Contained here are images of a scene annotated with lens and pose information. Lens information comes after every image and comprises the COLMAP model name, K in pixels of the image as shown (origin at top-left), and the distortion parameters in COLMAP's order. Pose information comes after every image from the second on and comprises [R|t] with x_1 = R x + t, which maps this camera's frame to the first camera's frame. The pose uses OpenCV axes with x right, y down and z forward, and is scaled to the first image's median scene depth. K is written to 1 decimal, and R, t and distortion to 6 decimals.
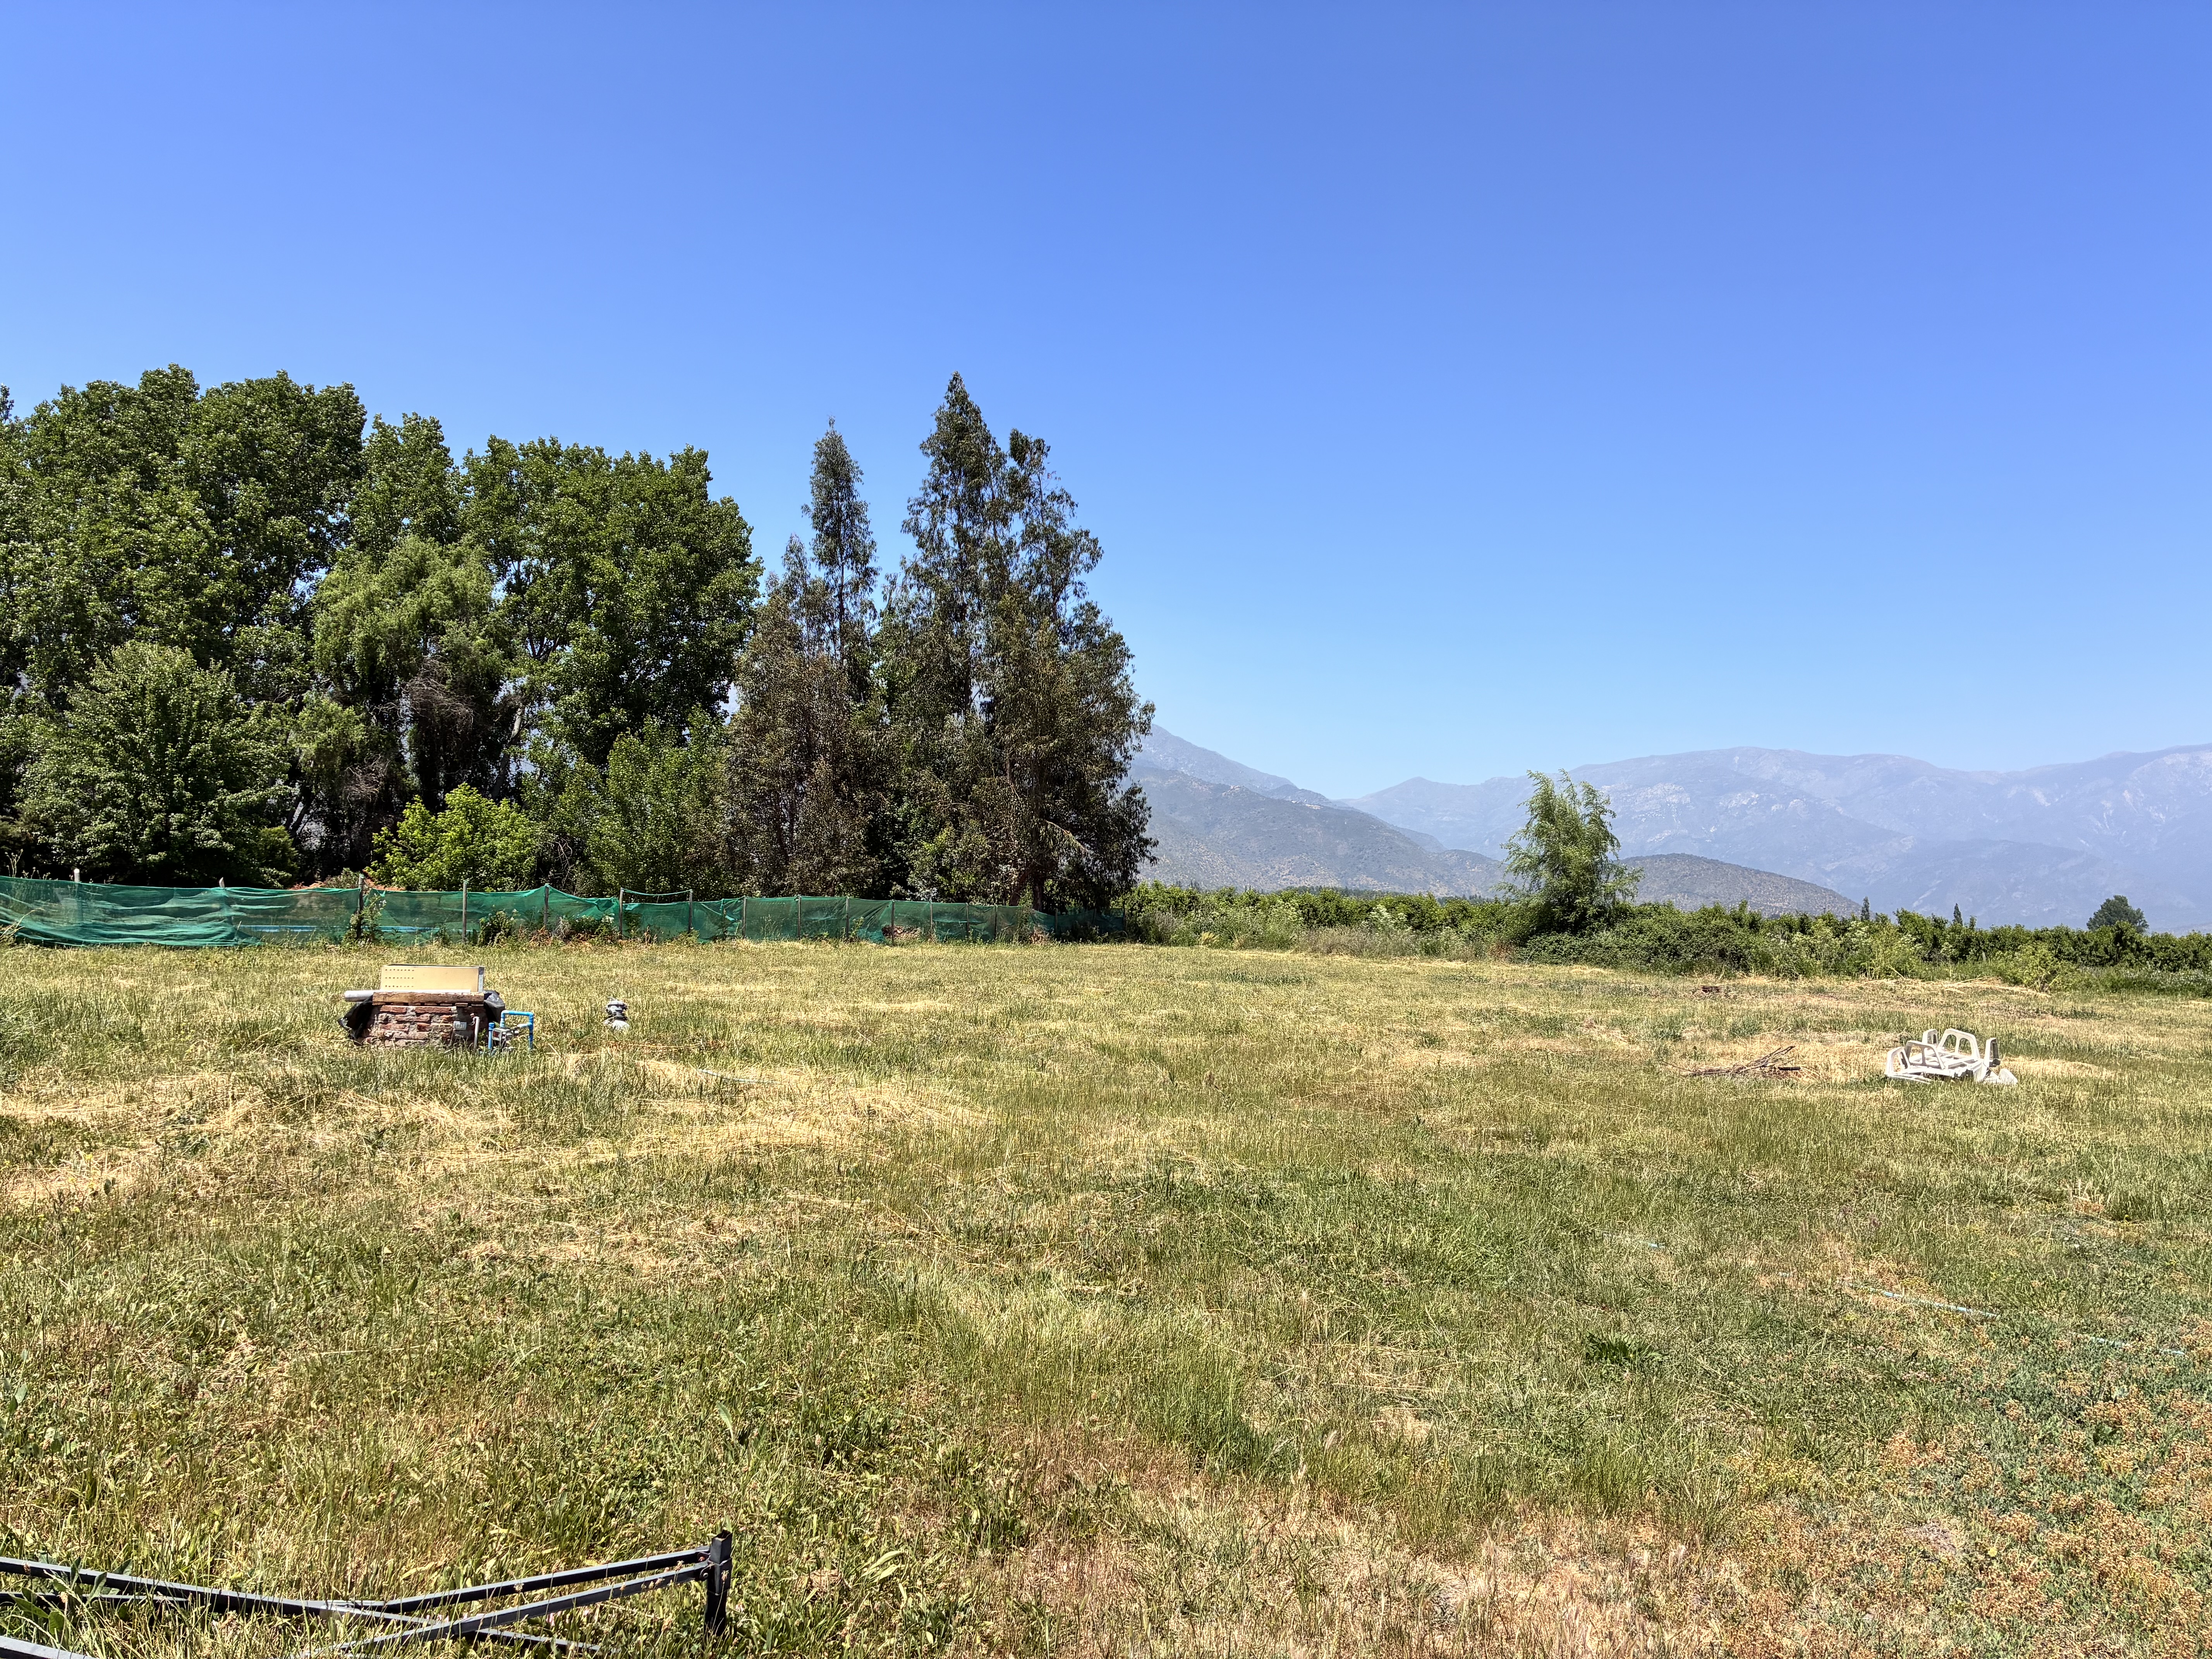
lens RADIAL K [[1675.2, 0, 1105.6], [0, 1675.2, 841.1], [0, 0, 1]] dist [0.064644, -0.079081]
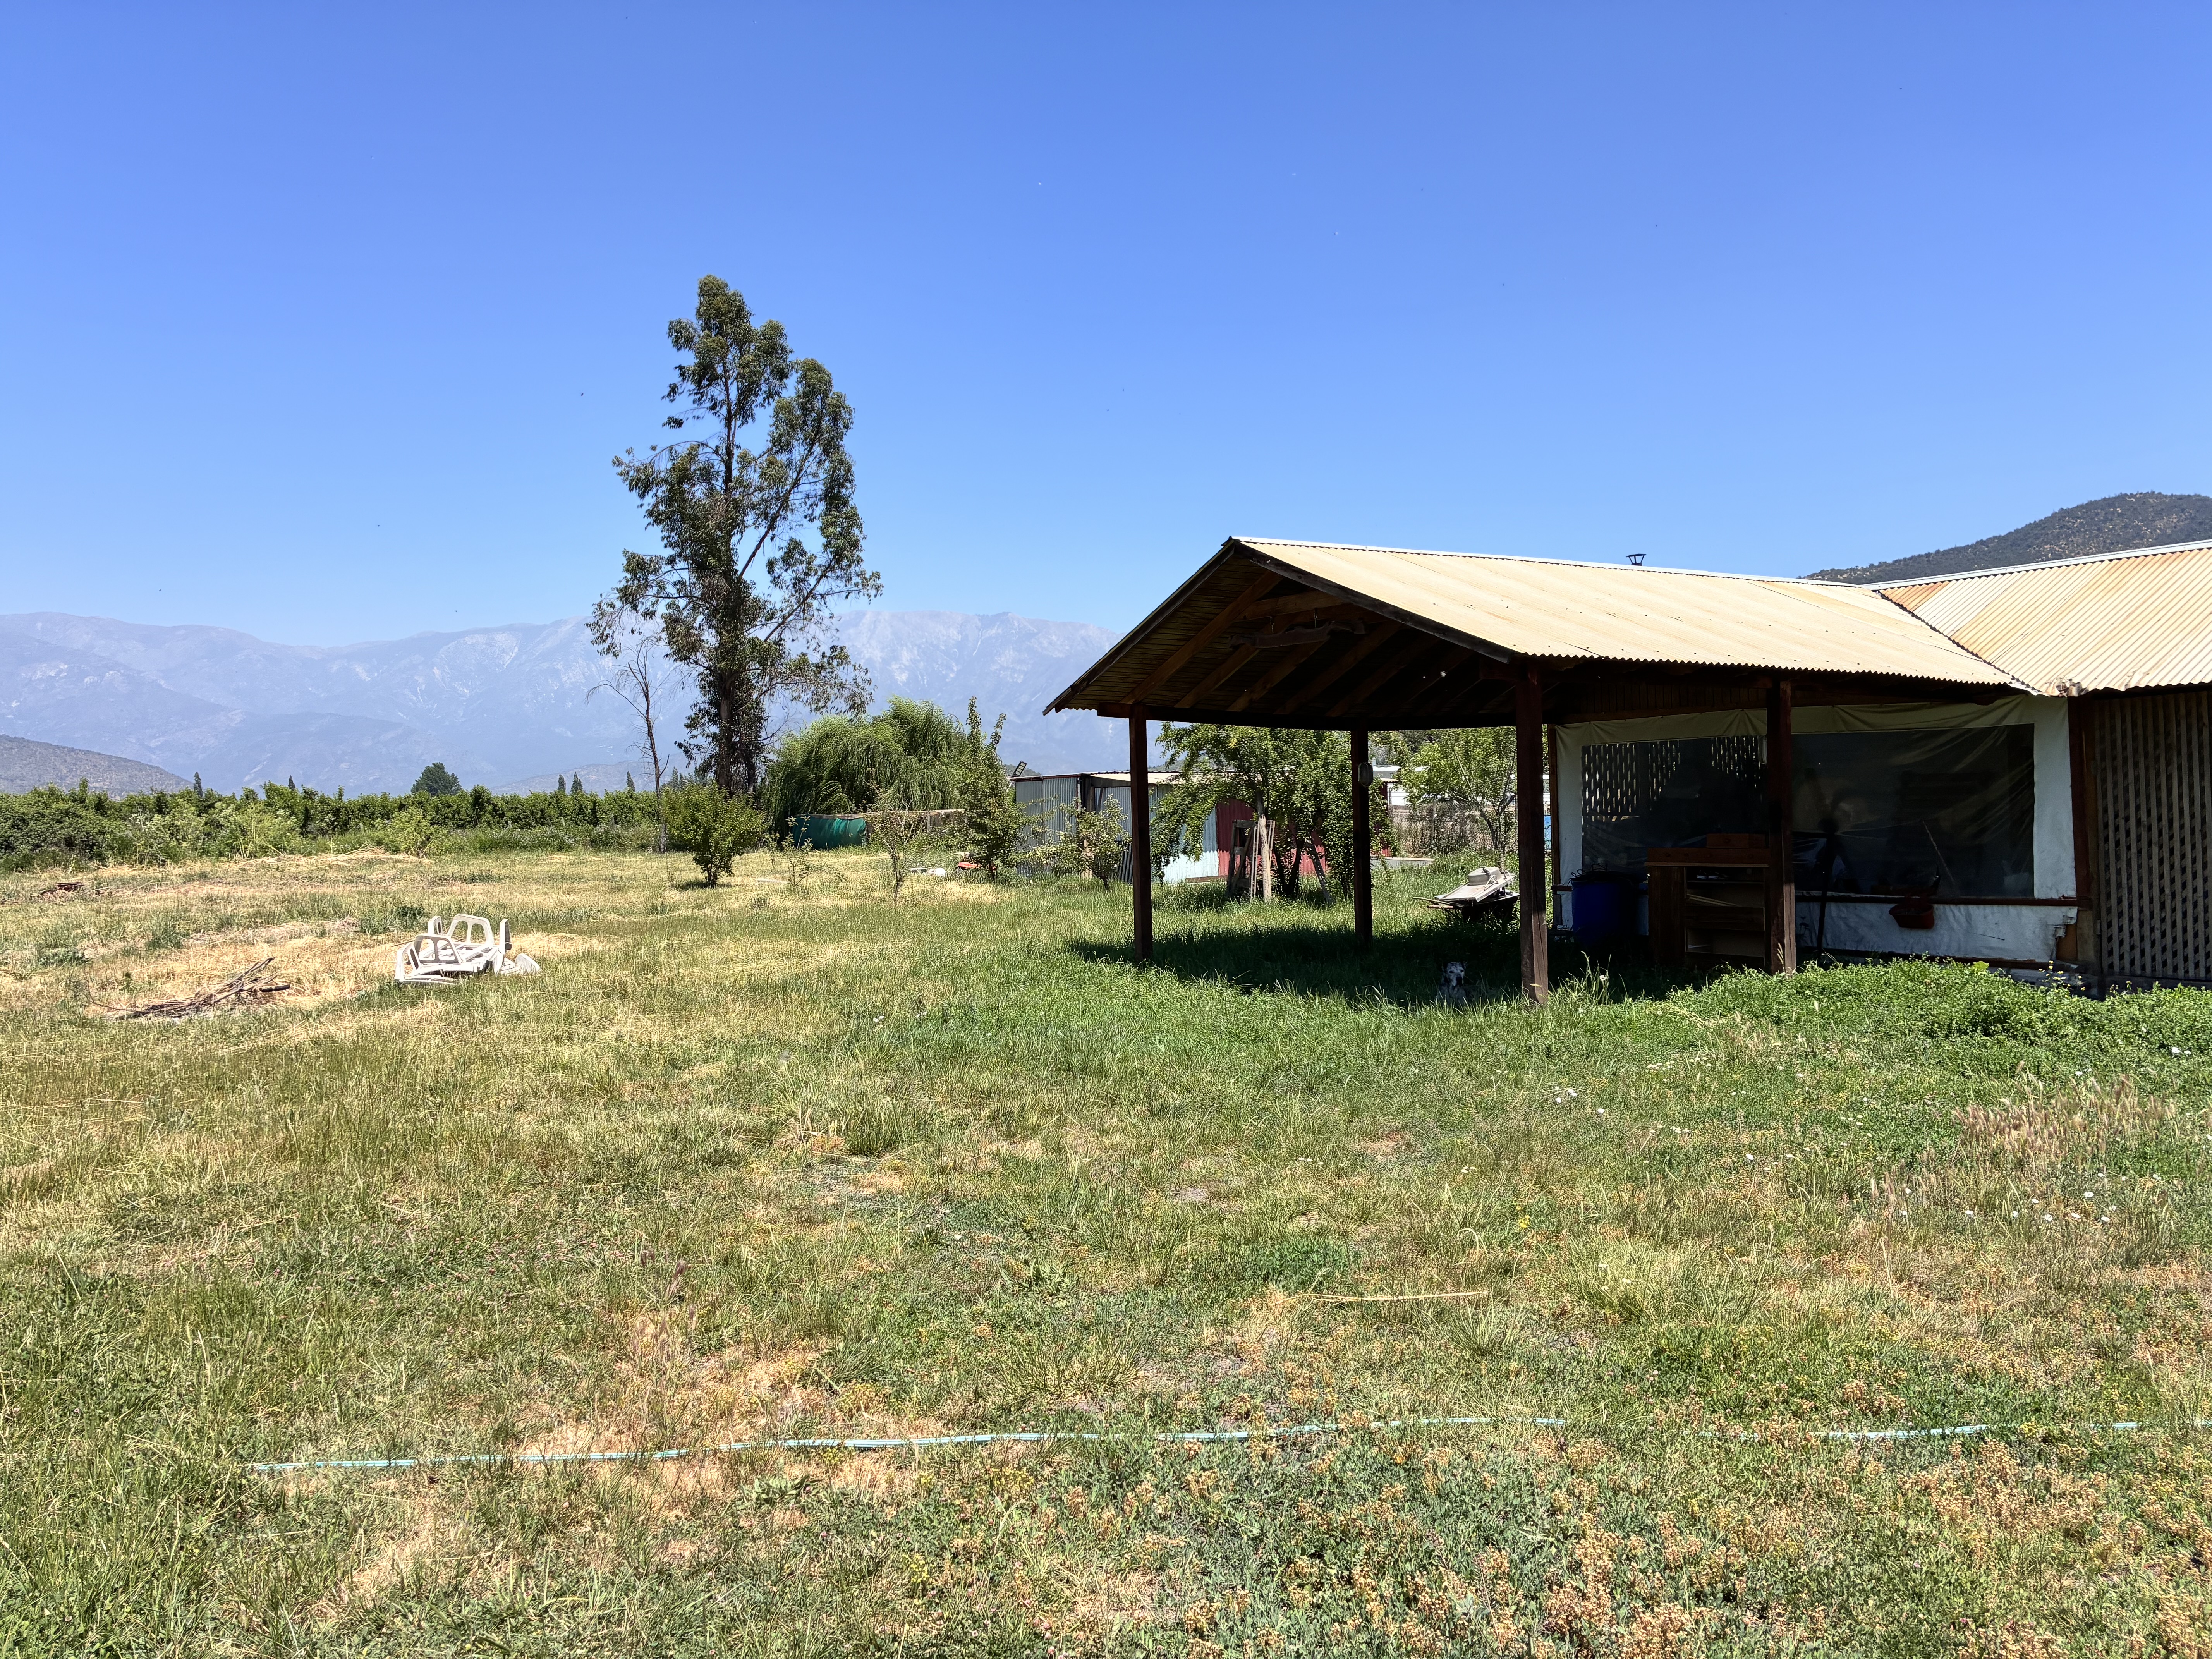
lens RADIAL K [[1675.2, 0, 1080.0], [0, 1675.2, 824.1], [0, 0, 1]] dist [0.064644, -0.079081]
pose [[0.617258, -0.061230, 0.784374, 0.036255], [0.010713, 0.997529, 0.069438, 0.011772], [-0.786688, -0.034458, 0.616389, 0.251307]]
